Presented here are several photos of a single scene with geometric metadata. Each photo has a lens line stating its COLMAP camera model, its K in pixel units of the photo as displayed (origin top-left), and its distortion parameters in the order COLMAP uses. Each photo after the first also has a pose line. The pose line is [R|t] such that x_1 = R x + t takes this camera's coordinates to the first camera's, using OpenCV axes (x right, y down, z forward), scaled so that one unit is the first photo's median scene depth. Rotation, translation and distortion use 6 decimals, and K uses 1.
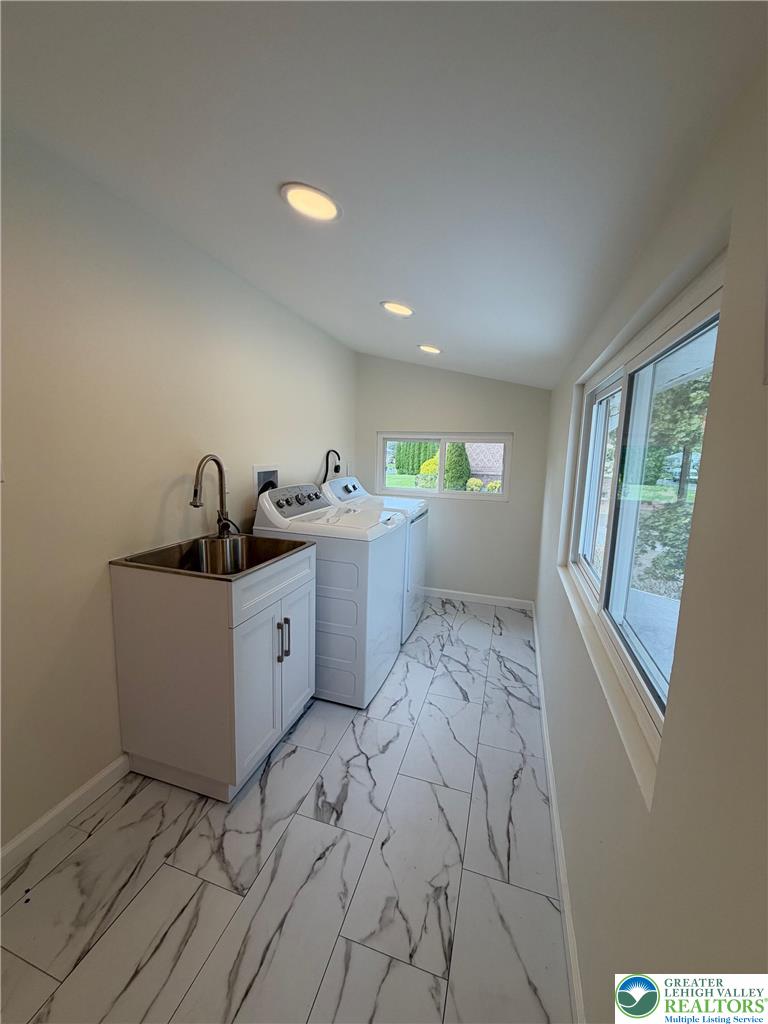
lens RADIAL K [[411.2, 0, 382.0], [0, 411.2, 513.5], [0, 0, 1]] dist [0.002597, 0.000996]
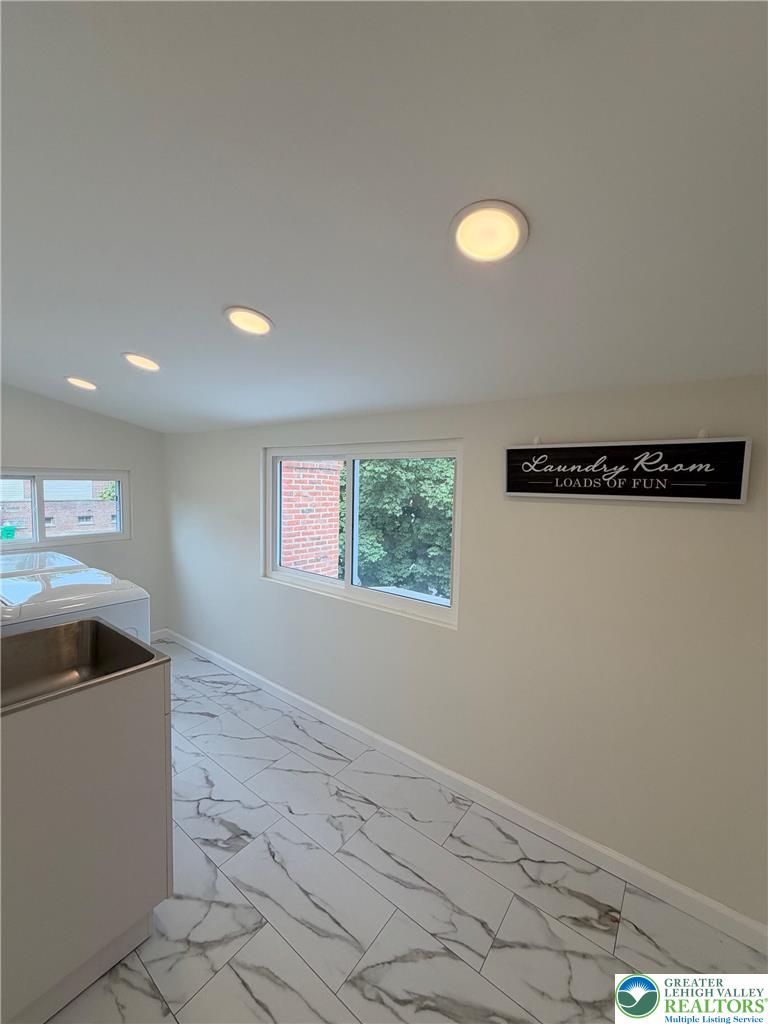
lens RADIAL K [[411.2, 0, 385.1], [0, 411.2, 512.8], [0, 0, 1]] dist [0.002597, 0.000996]
pose [[0.330403, -0.087984, 0.939730, -1.012896], [0.131759, 0.990196, 0.046383, -0.139410], [-0.934598, 0.108493, 0.338757, 0.186687]]
